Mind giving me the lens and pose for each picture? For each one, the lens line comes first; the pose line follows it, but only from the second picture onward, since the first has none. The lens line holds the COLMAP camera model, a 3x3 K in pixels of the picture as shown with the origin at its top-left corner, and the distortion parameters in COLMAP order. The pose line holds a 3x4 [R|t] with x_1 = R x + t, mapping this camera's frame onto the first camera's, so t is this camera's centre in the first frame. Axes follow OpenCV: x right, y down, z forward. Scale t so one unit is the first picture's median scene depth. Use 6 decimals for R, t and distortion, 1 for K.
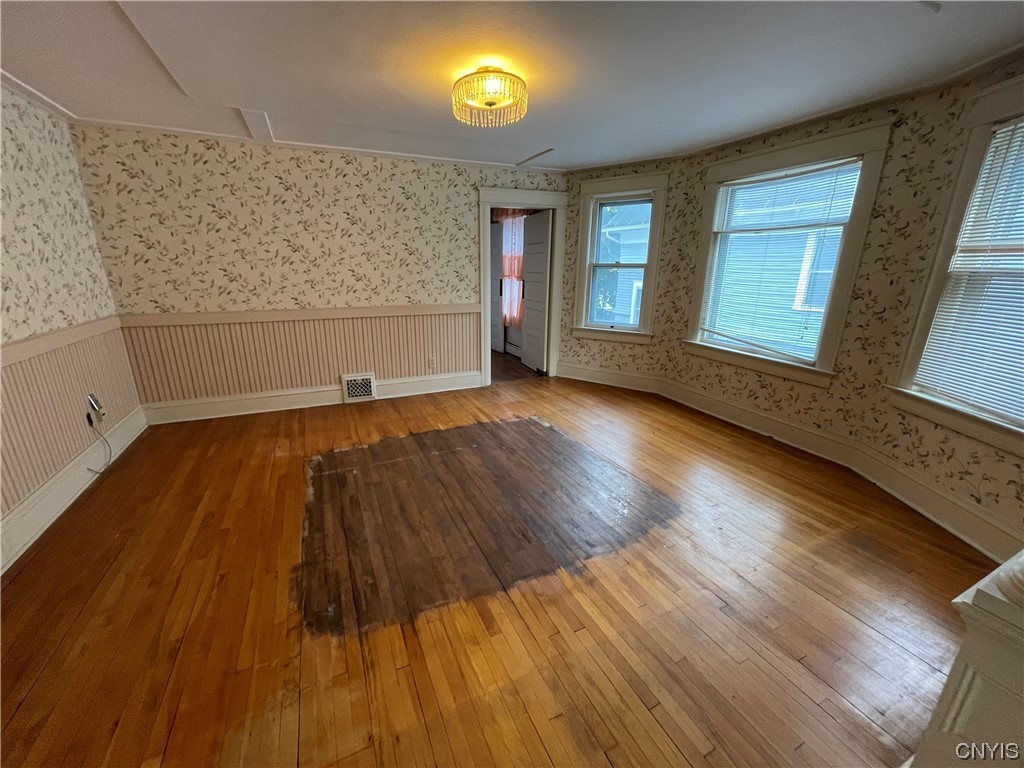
lens RADIAL K [[411.6, 0, 506.9], [0, 411.6, 383.4], [0, 0, 1]] dist [-0.002075, -0.000226]
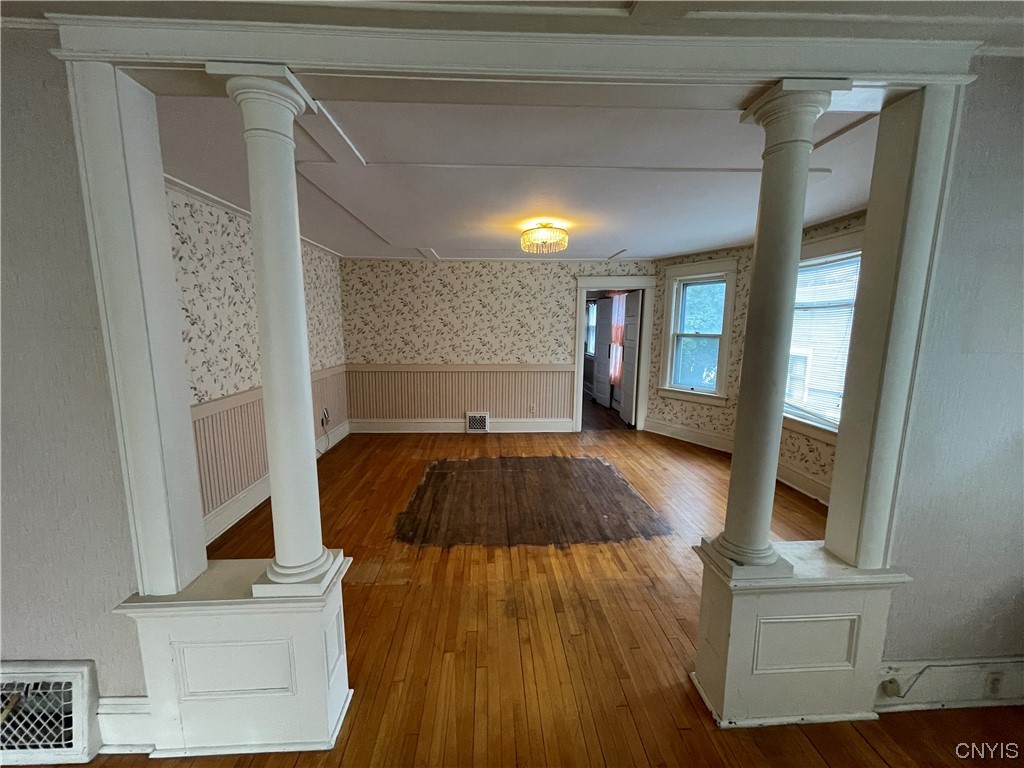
lens RADIAL K [[411.6, 0, 510.5], [0, 411.6, 380.9], [0, 0, 1]] dist [-0.002075, -0.000226]
pose [[0.927666, 0.048513, -0.370247, 0.279382], [-0.102251, 0.986629, -0.126917, 0.042625], [0.359139, 0.155595, 0.920223, -0.268403]]
